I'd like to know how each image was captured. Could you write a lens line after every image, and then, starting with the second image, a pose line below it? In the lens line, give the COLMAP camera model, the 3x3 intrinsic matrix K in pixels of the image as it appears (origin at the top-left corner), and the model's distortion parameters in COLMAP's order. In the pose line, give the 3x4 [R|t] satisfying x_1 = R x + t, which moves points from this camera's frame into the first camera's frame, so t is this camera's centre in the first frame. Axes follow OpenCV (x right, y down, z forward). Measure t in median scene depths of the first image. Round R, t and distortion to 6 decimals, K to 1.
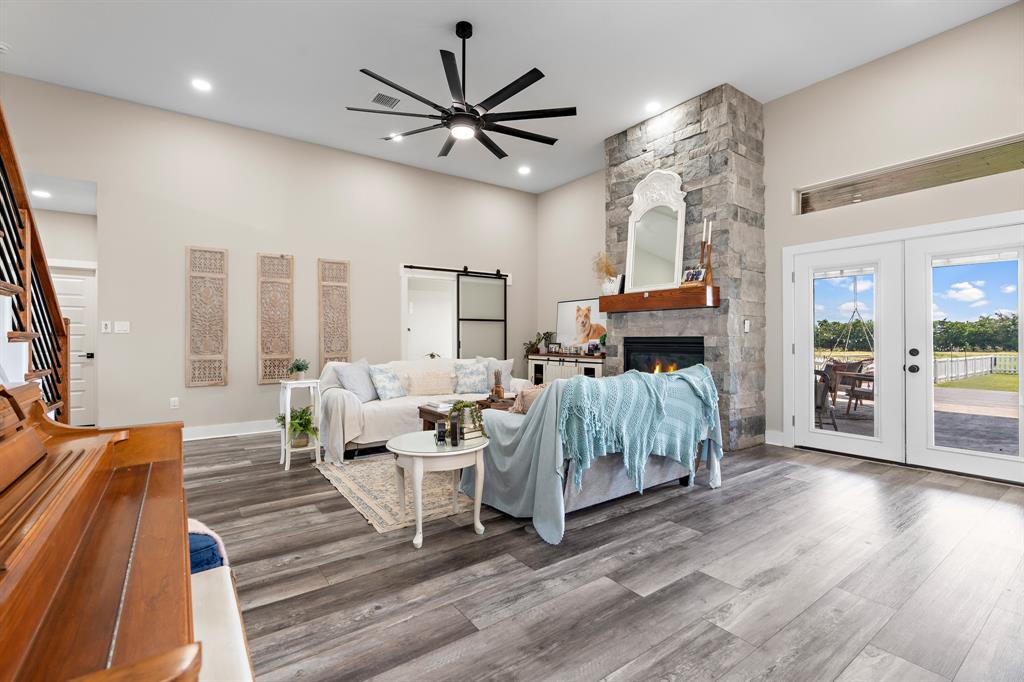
lens RADIAL K [[470.4, 0, 499.9], [0, 470.4, 337.1], [0, 0, 1]] dist [-0.008480, 0.002407]
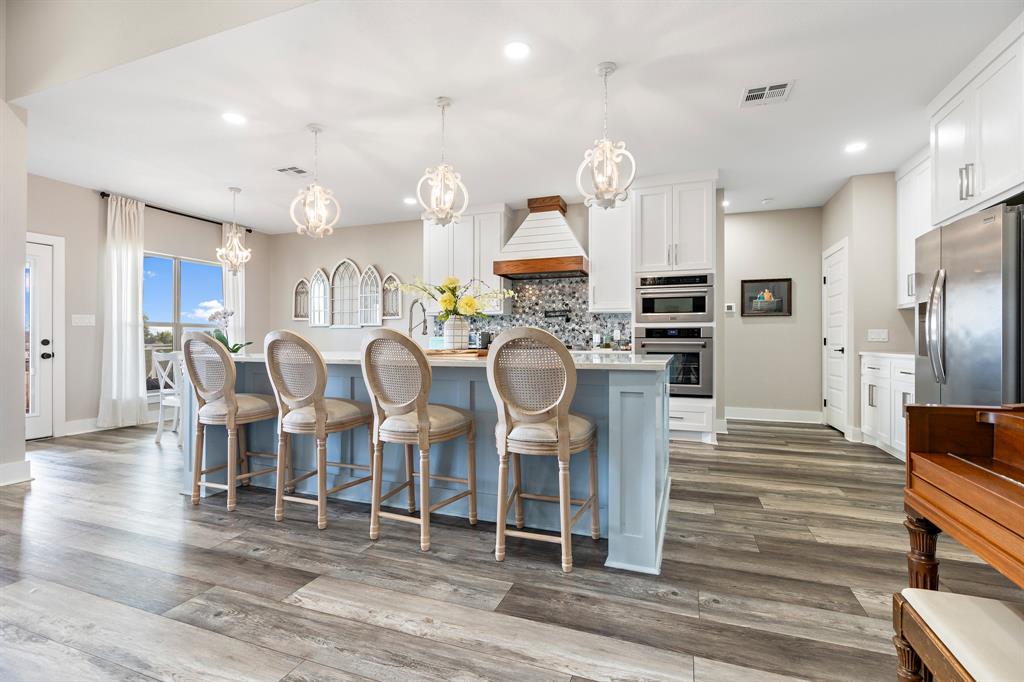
lens RADIAL K [[470.4, 0, 508.4], [0, 470.4, 344.7], [0, 0, 1]] dist [-0.008480, 0.002407]
pose [[-0.554203, -0.004252, 0.832371, -0.140317], [-0.004268, 0.999988, 0.002267, 0.020955], [-0.832371, -0.002296, -0.554214, 0.407778]]
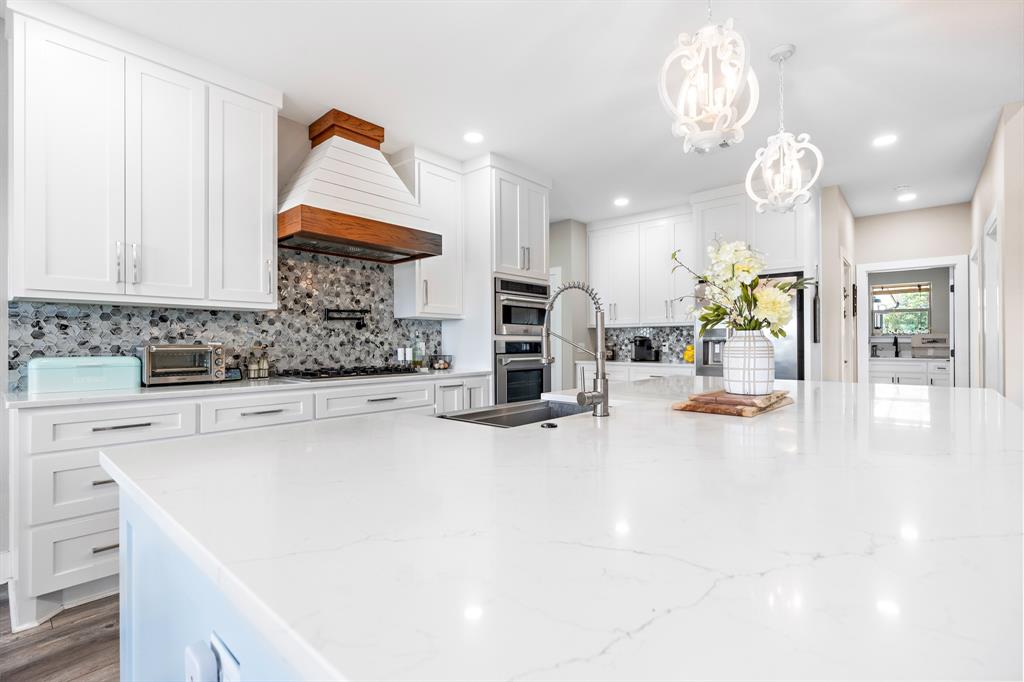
lens RADIAL K [[470.4, 0, 509.9], [0, 470.4, 342.1], [0, 0, 1]] dist [-0.008480, 0.002407]
pose [[-0.974012, 0.004827, -0.226446, 0.701554], [0.006842, 0.999944, -0.008117, -0.005800], [0.226394, -0.009456, -0.973990, 0.409960]]
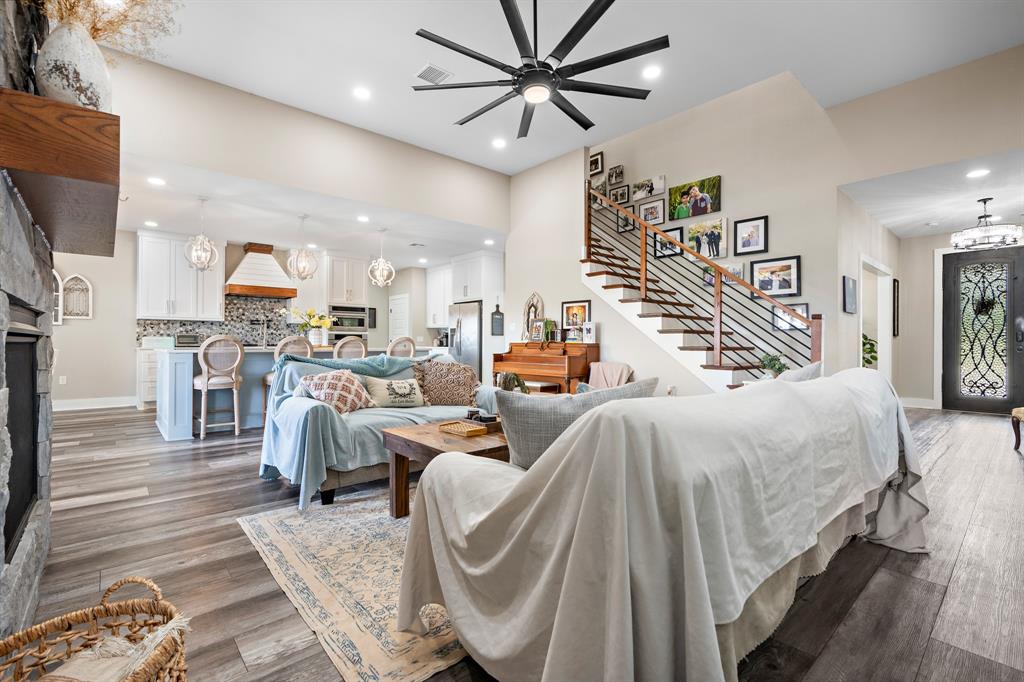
lens RADIAL K [[470.4, 0, 511.8], [0, 470.4, 341.4], [0, 0, 1]] dist [-0.008480, 0.002407]
pose [[-0.994267, 0.000762, -0.106925, 0.048614], [0.001918, 0.999941, -0.010709, 0.035233], [0.106910, -0.010852, -0.994209, 1.461616]]
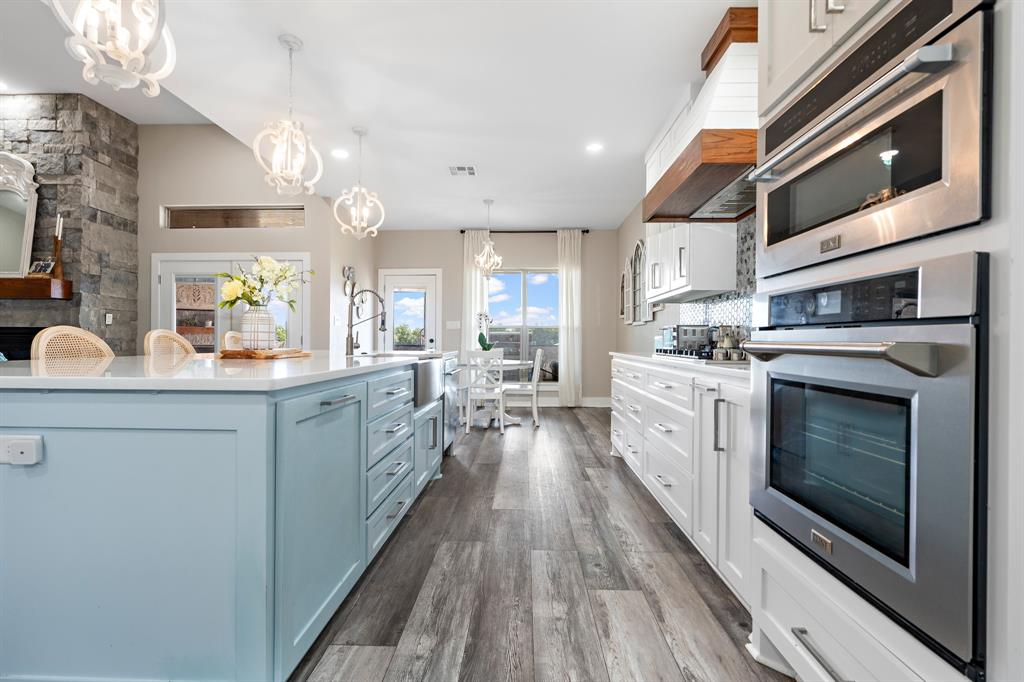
lens RADIAL K [[470.4, 0, 514.8], [0, 470.4, 338.2], [0, 0, 1]] dist [-0.008480, 0.002407]
pose [[0.591007, 0.008365, 0.806623, 0.196659], [-0.008866, 0.999953, -0.003873, 0.017600], [-0.806618, -0.004862, 0.591054, -0.423944]]
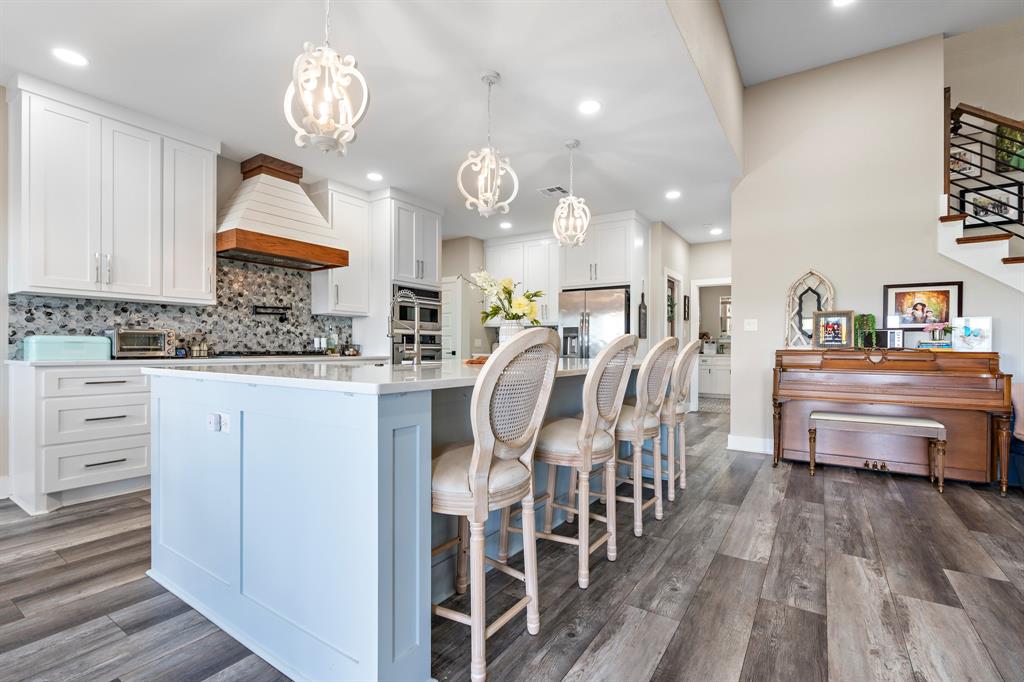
lens RADIAL K [[470.4, 0, 514.9], [0, 470.4, 349.0], [0, 0, 1]] dist [-0.008480, 0.002407]
pose [[-0.933501, -0.000374, -0.358575, 0.665822], [0.000671, 0.999996, -0.002790, 0.023511], [0.358574, -0.002845, -0.933497, 0.685715]]
